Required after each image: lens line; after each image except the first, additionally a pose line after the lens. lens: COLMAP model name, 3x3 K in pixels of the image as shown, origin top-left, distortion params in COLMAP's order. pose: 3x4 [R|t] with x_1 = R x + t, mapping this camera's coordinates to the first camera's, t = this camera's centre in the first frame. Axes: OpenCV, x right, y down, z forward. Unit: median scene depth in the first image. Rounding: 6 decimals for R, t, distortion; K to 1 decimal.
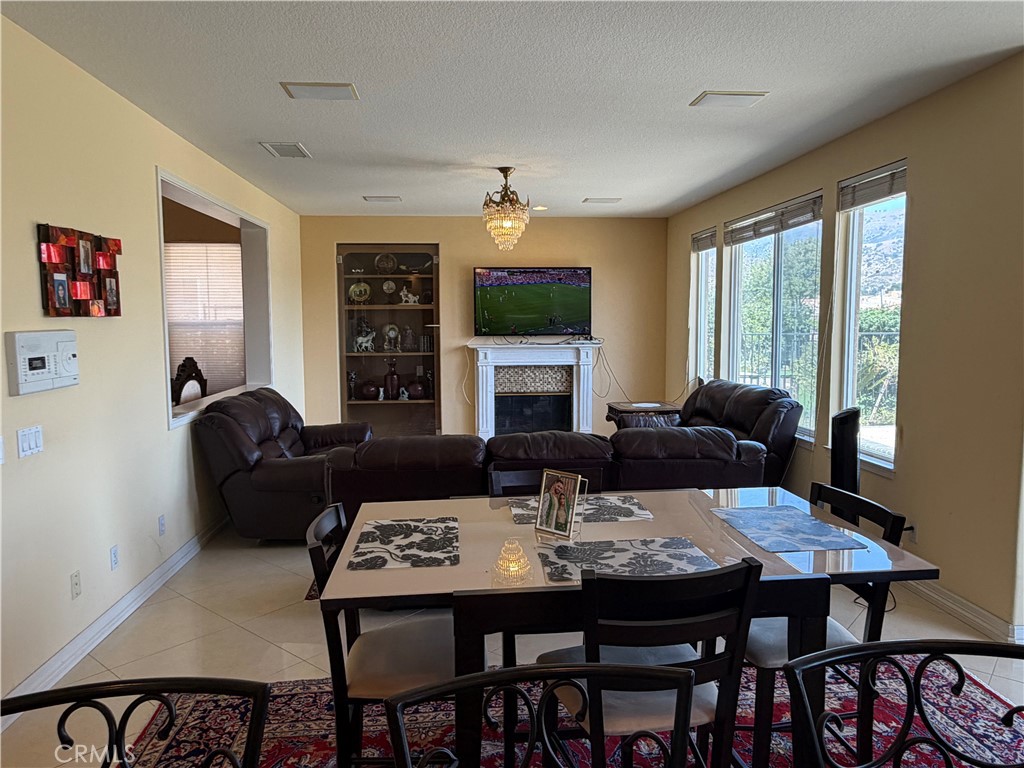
lens RADIAL K [[709.8, 0, 512.3], [0, 709.8, 383.6], [0, 0, 1]] dist [0.023216, 0.003275]
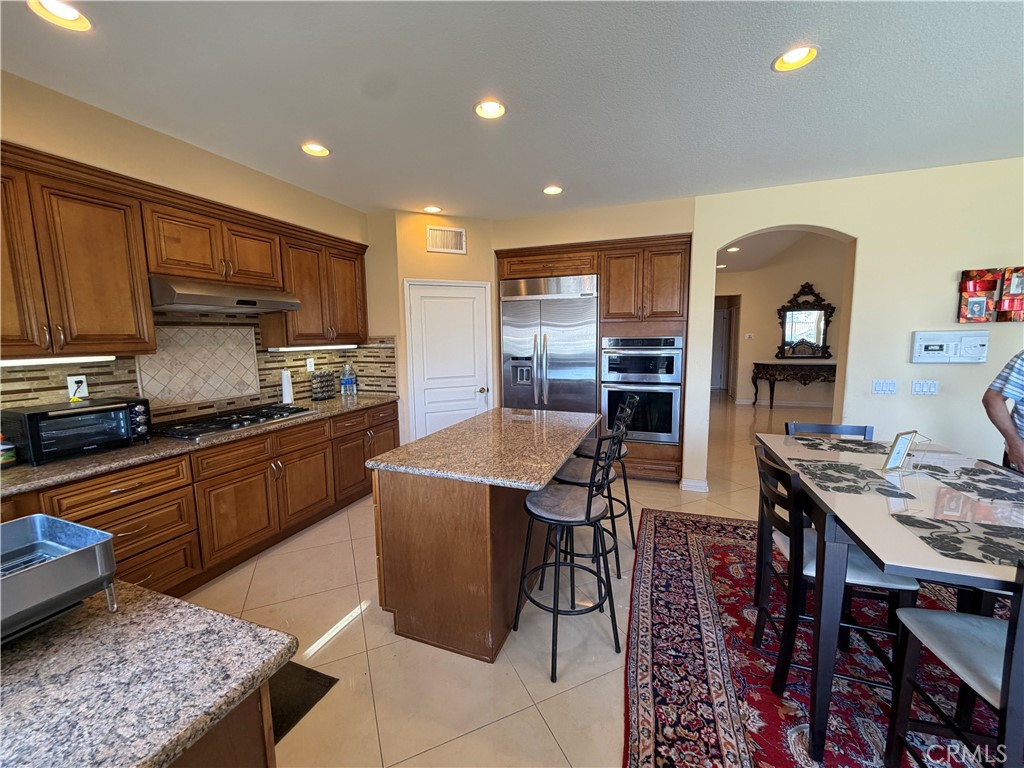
lens RADIAL K [[403.8, 0, 509.9], [0, 403.8, 382.8], [0, 0, 1]] dist [0.000362, -0.000166]
pose [[-0.431670, 0.120177, -0.893990, 1.214340], [-0.066336, 0.984172, 0.164330, -0.056476], [0.899589, 0.130240, -0.416866, 0.656519]]
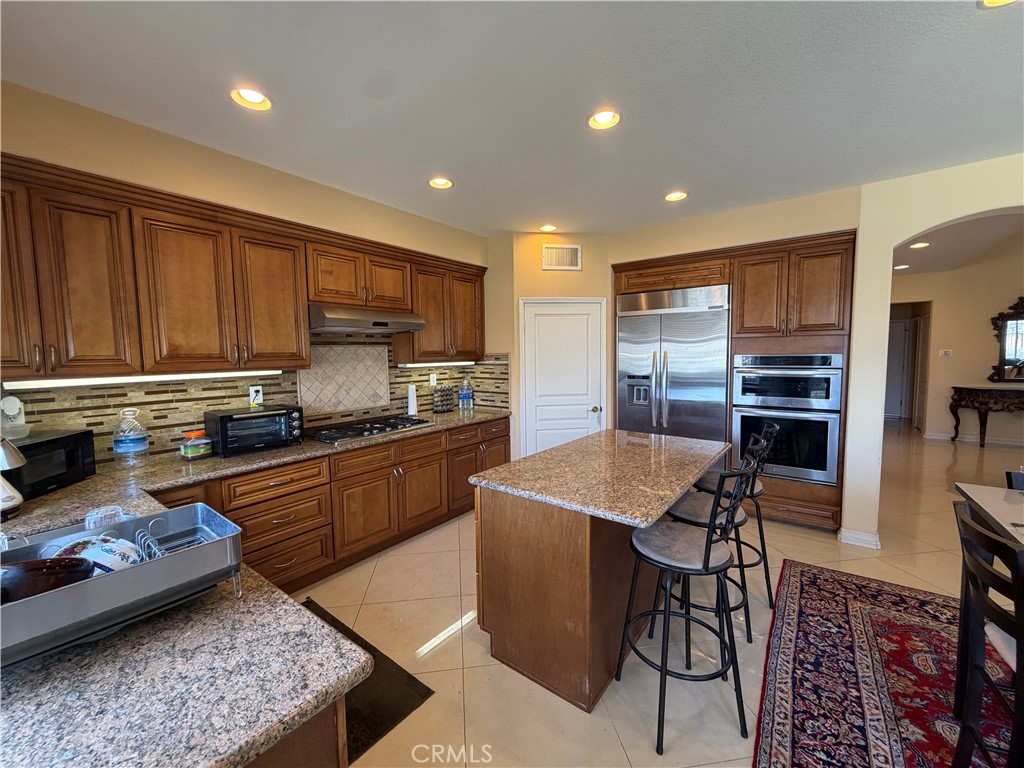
lens RADIAL K [[403.8, 0, 512.8], [0, 403.8, 383.4], [0, 0, 1]] dist [0.000362, -0.000166]
pose [[-0.668977, 0.074168, -0.739574, 1.159029], [-0.048424, 0.988546, 0.142938, -0.060801], [0.741704, 0.131436, -0.657723, 0.663601]]
